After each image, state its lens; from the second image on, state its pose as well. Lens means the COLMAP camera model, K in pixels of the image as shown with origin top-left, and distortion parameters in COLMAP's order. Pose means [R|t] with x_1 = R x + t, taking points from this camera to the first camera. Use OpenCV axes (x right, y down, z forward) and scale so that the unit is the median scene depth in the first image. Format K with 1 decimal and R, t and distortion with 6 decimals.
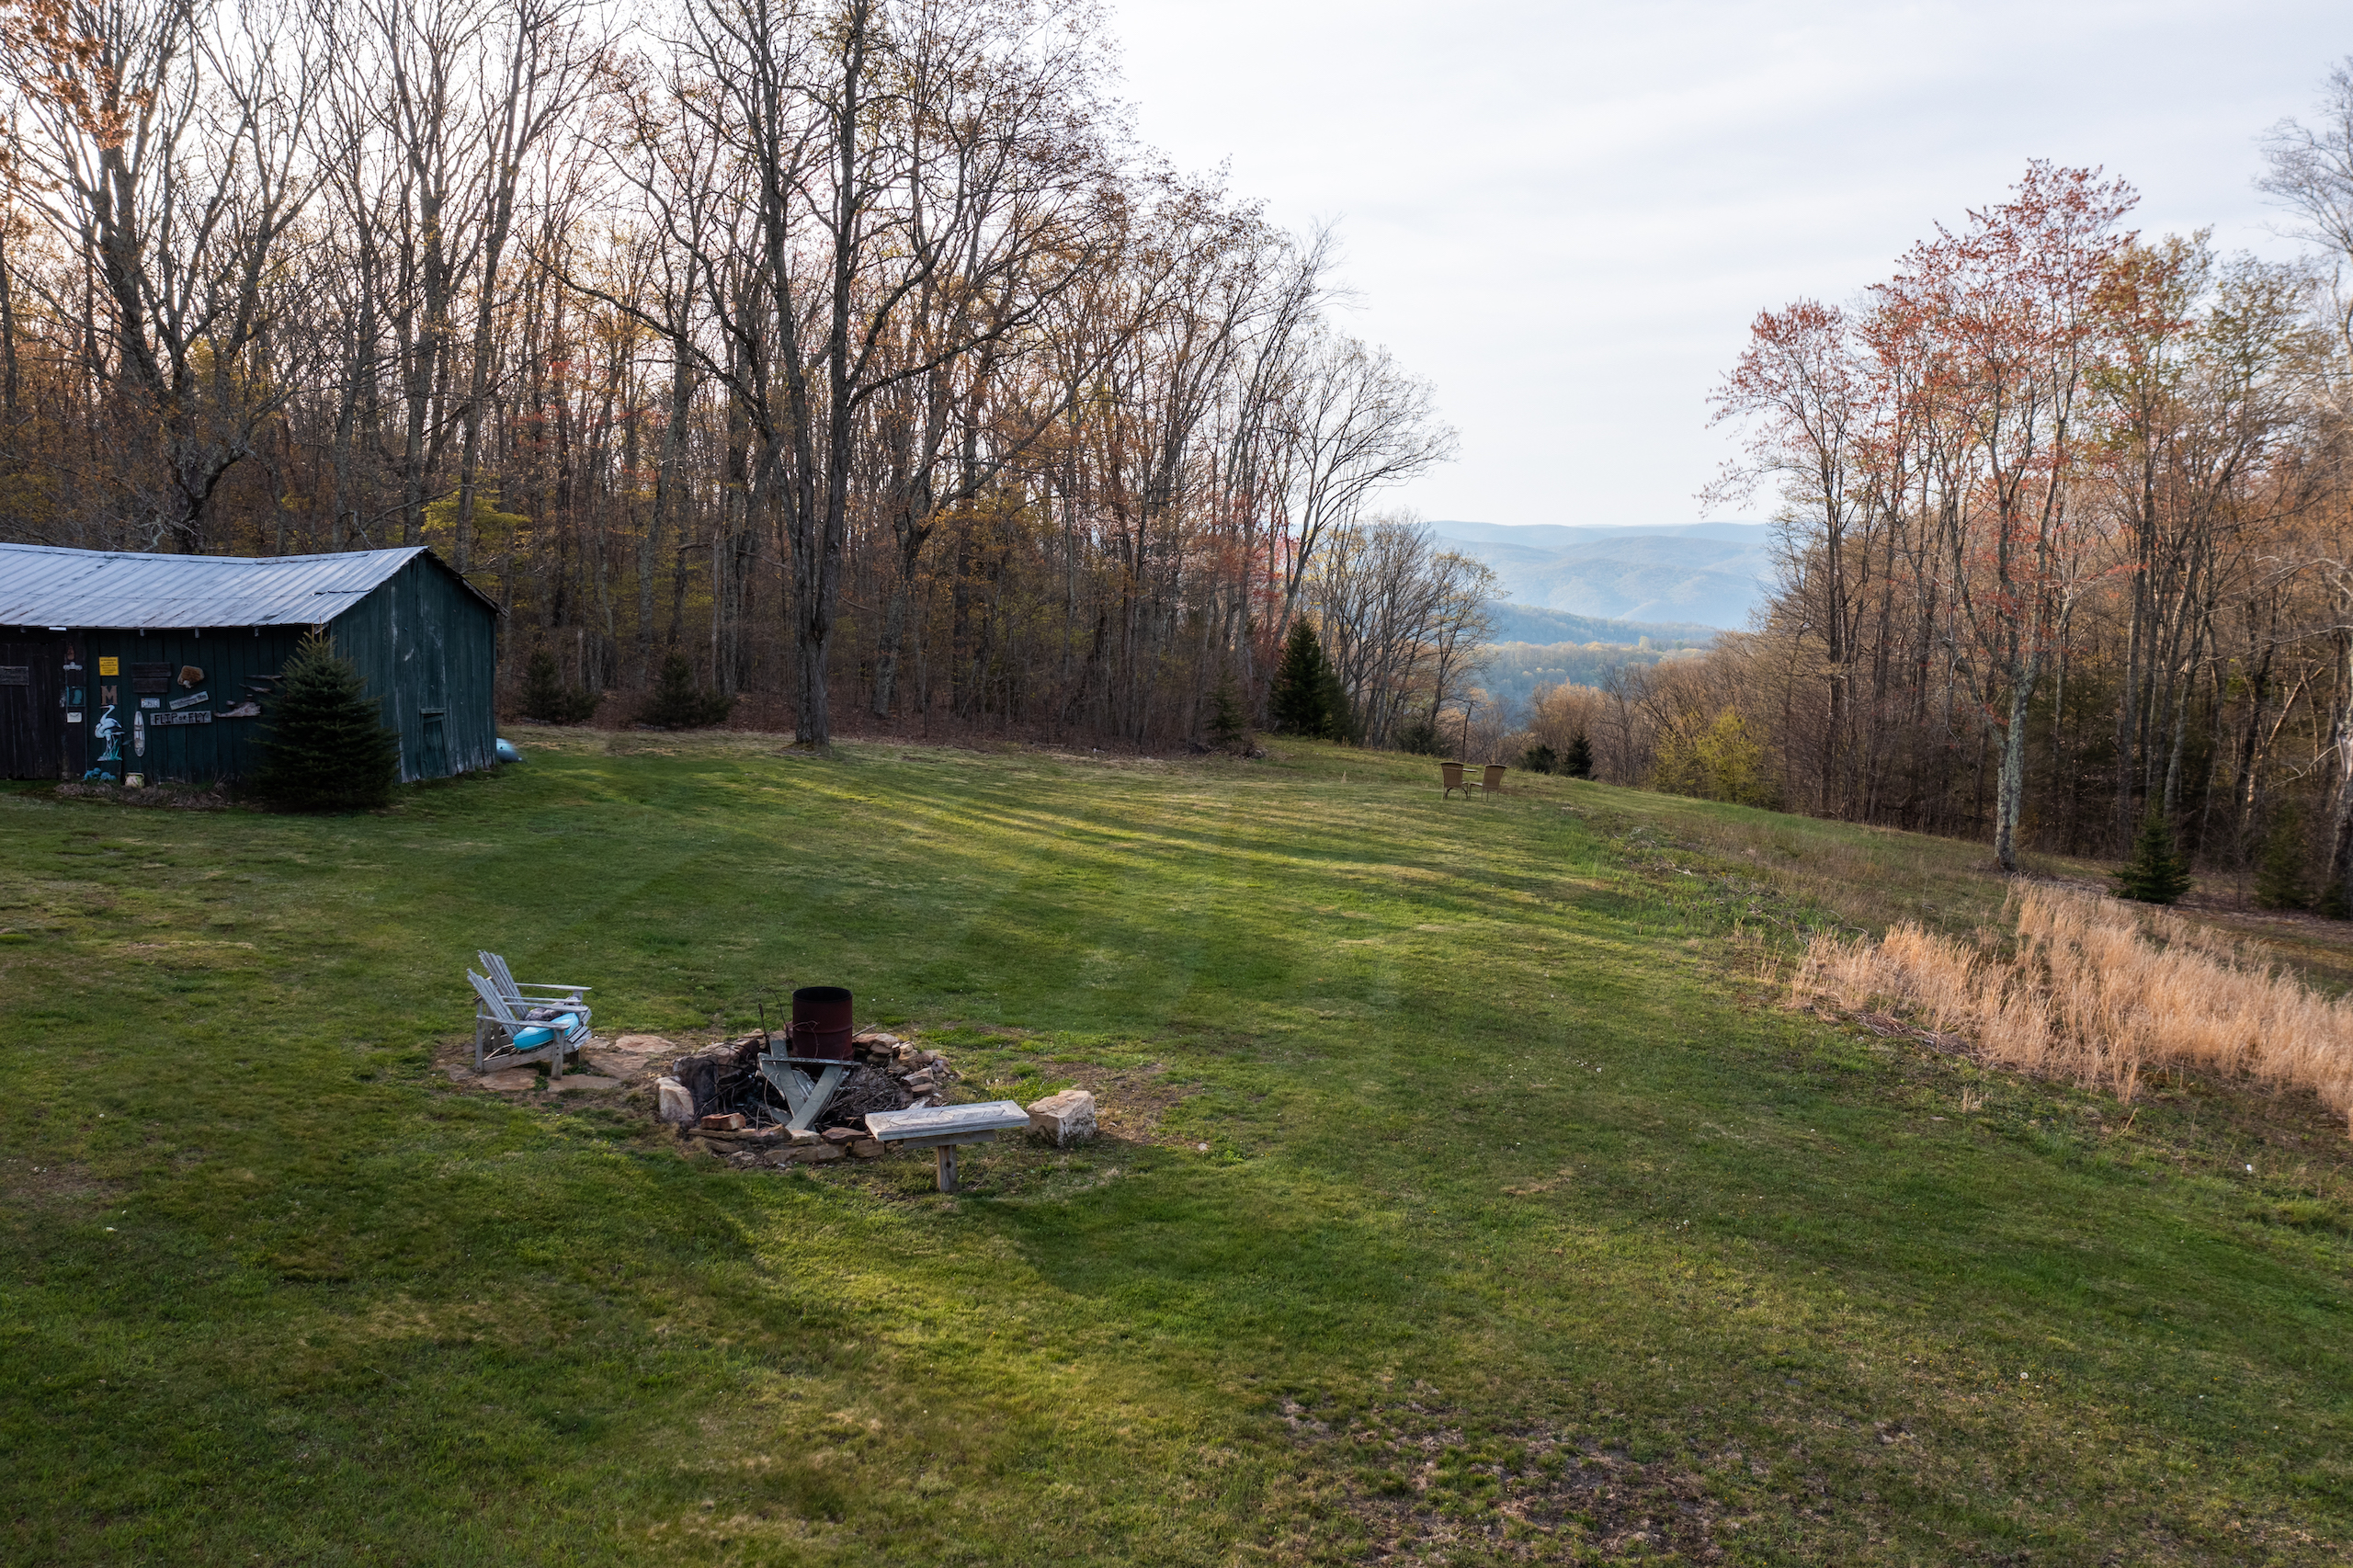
lens RADIAL K [[1850.5, 0, 1176.5], [0, 1850.5, 784.0], [0, 0, 1]] dist [-0.012966, -0.003917]
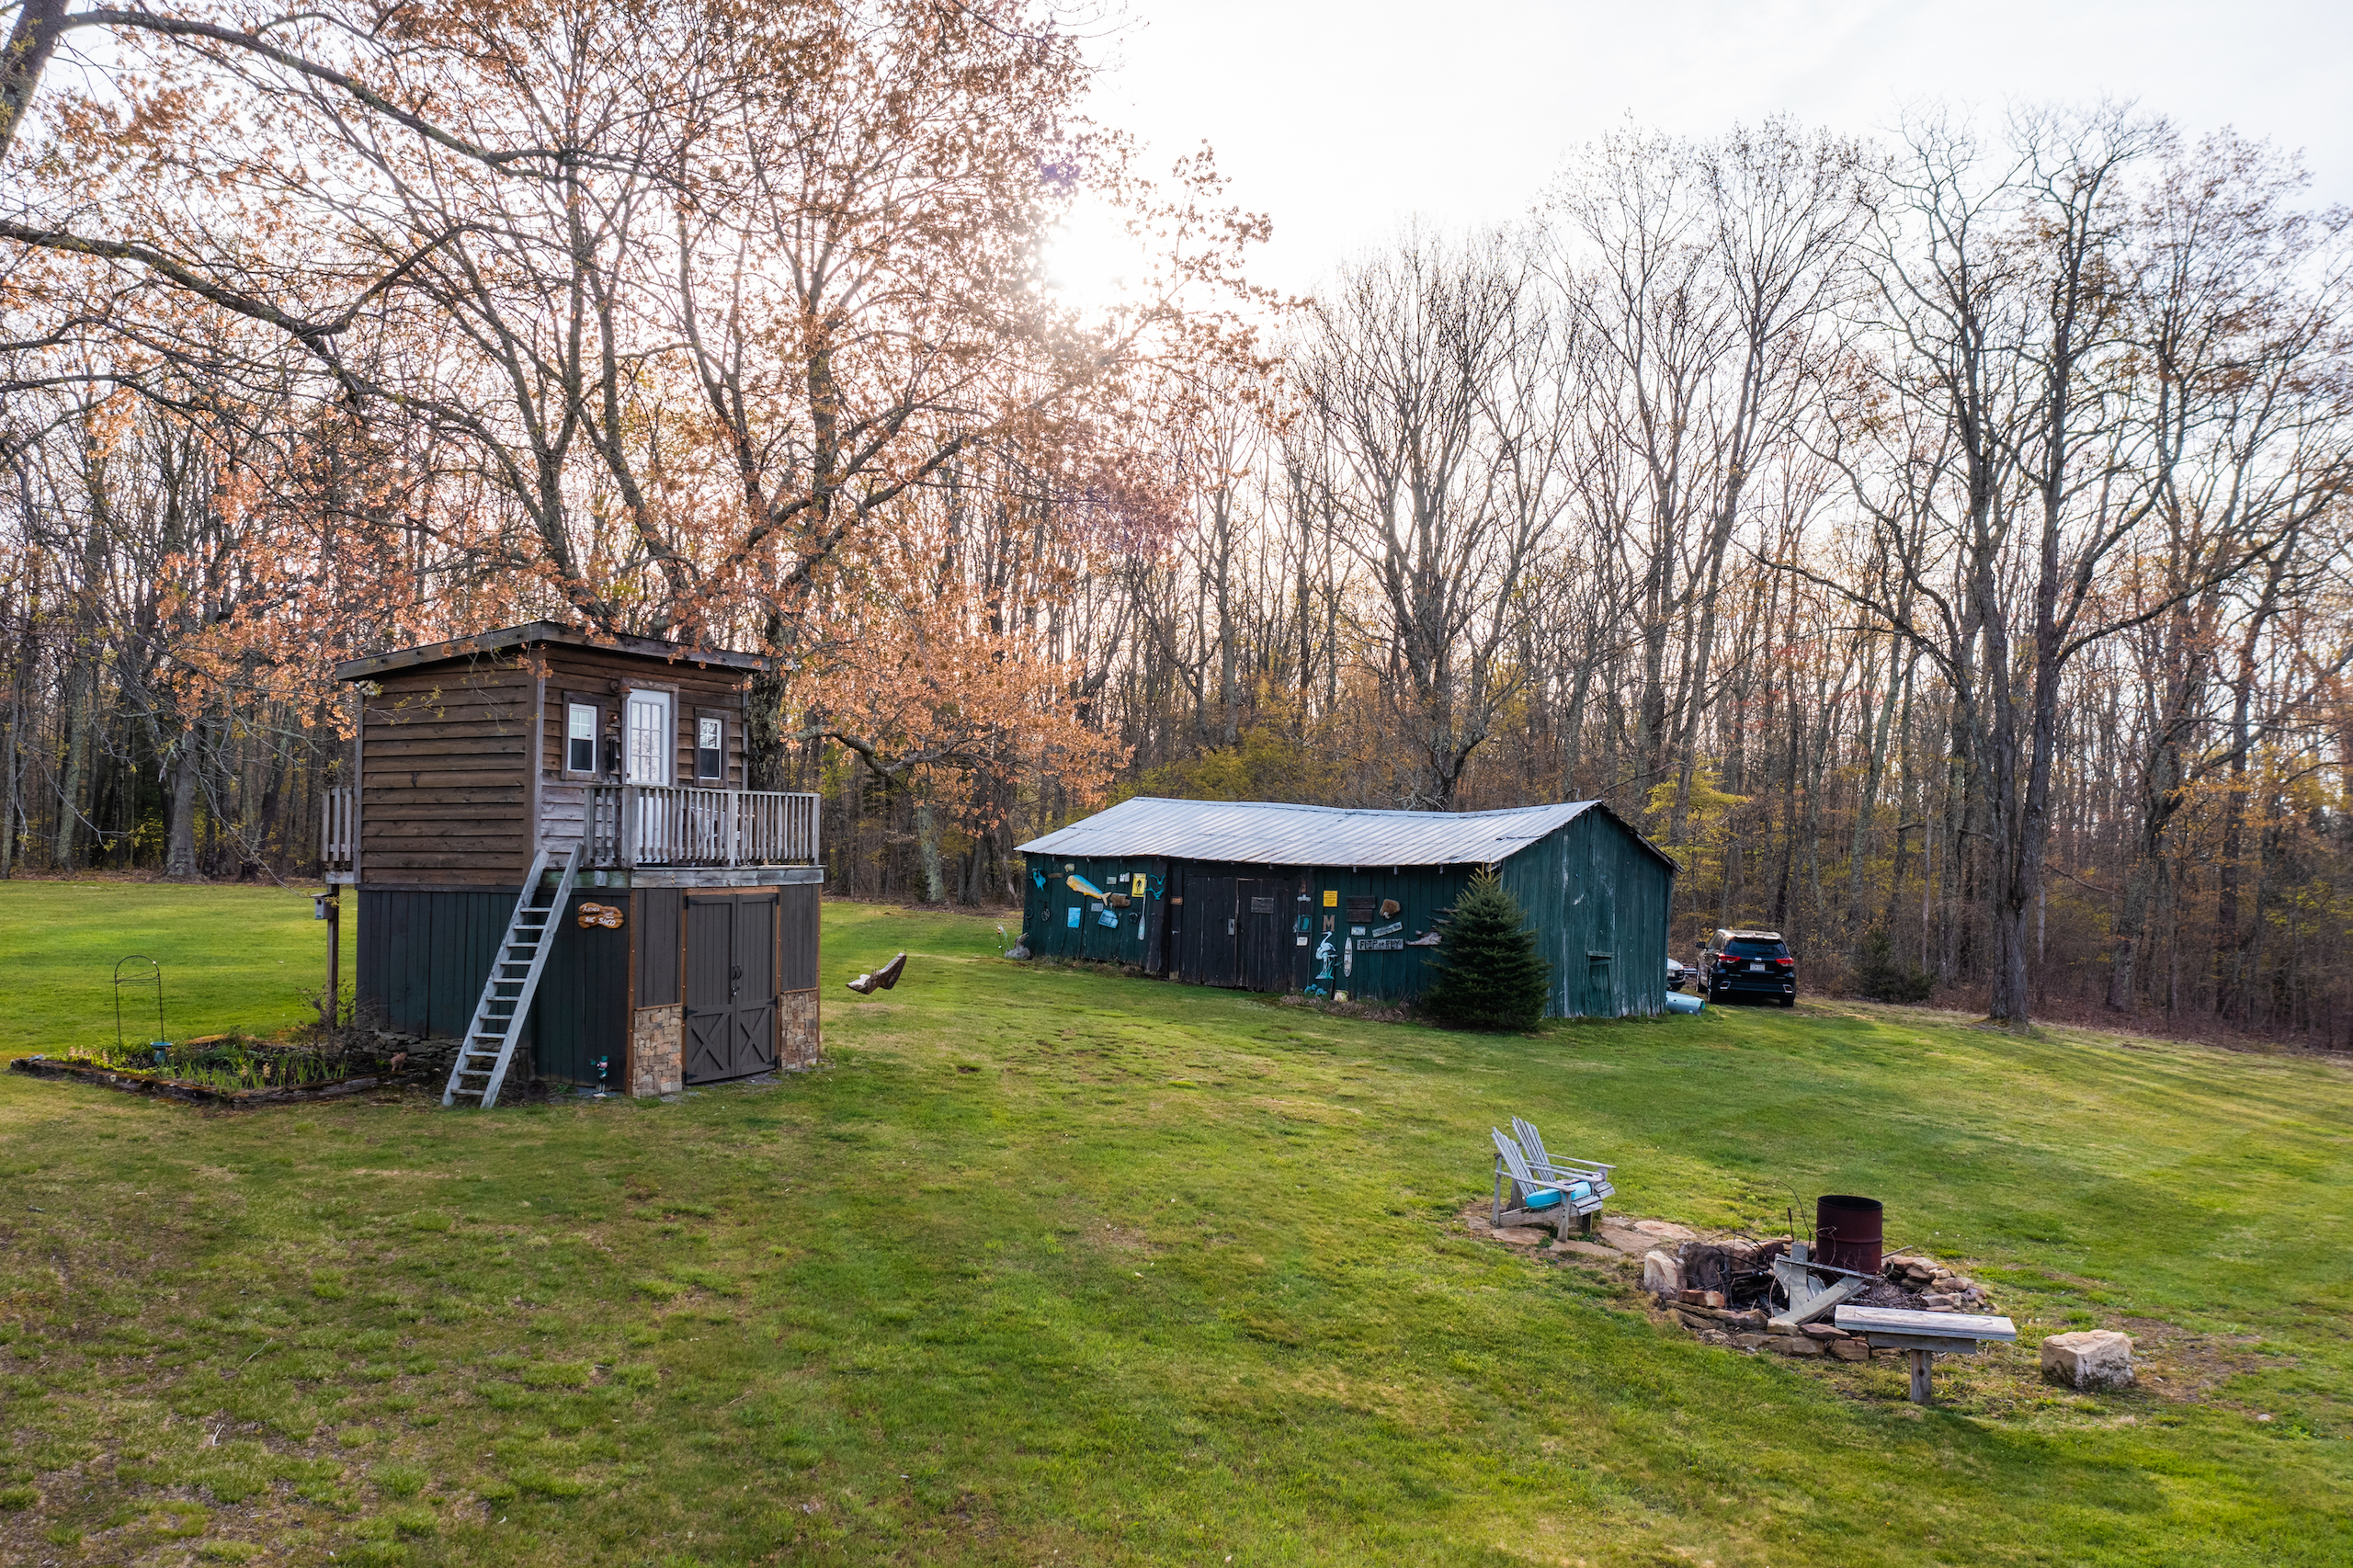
lens RADIAL K [[1850.5, 0, 1176.5], [0, 1850.5, 784.0], [0, 0, 1]] dist [-0.012966, -0.003917]
pose [[0.790199, -0.020156, -0.612519, 0.125171], [-0.080632, 0.987351, -0.136513, 0.061778], [0.607523, 0.157261, 0.778579, 0.021295]]
